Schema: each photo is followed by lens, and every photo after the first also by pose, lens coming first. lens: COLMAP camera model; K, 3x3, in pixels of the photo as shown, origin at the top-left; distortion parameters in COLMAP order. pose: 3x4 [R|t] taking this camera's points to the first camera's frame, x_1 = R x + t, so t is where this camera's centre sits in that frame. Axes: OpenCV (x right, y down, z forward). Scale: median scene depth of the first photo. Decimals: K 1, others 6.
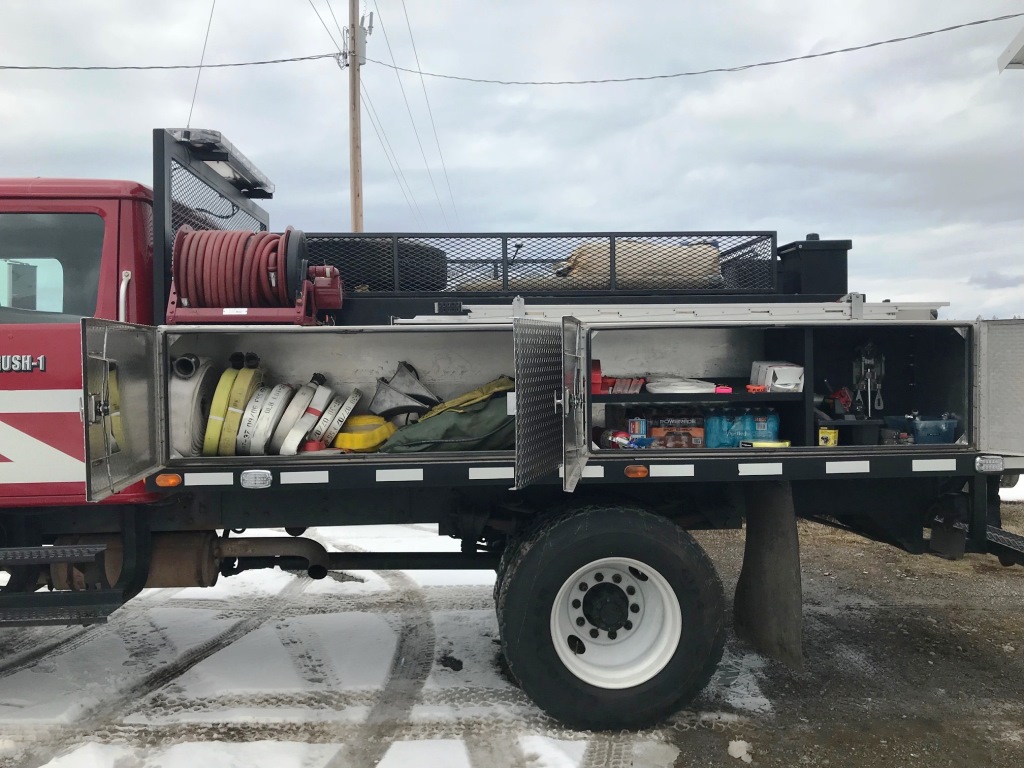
lens RADIAL K [[843.6, 0, 505.5], [0, 843.6, 383.2], [0, 0, 1]] dist [0.026013, -0.017492]
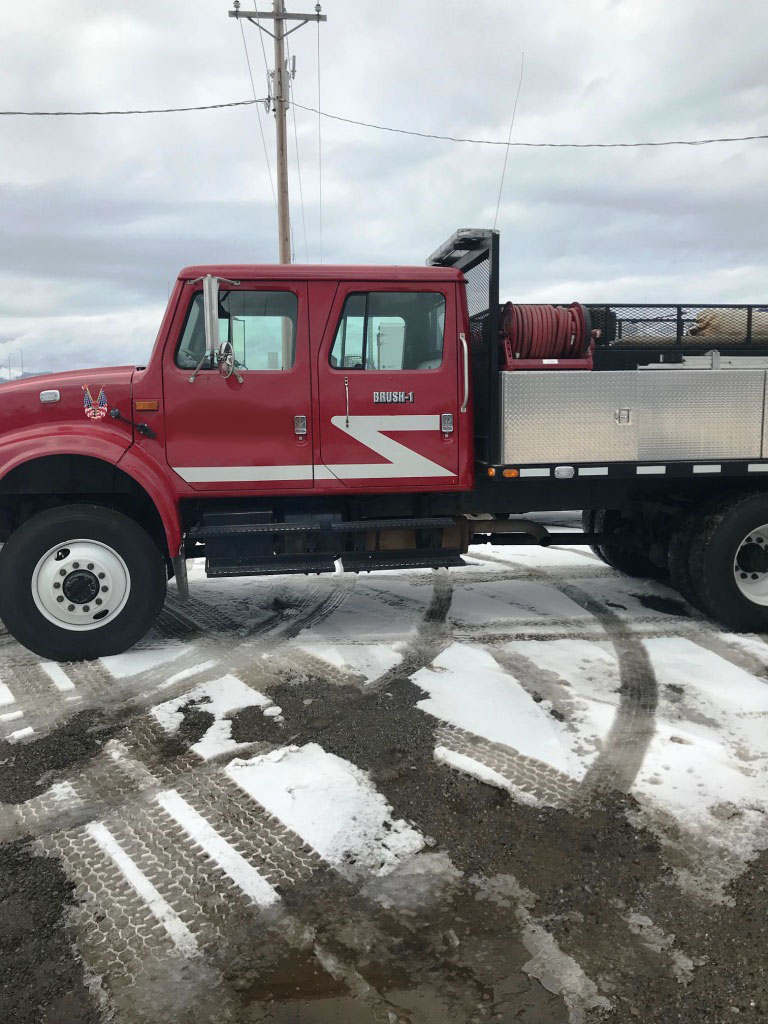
lens RADIAL K [[843.6, 0, 390.1], [0, 843.6, 514.9], [0, 0, 1]] dist [0.026013, -0.017492]
pose [[0.996236, -0.011803, 0.085875, -0.691856], [0.002337, 0.993983, 0.109508, 0.019752], [-0.086651, -0.108895, 0.990269, -0.465617]]
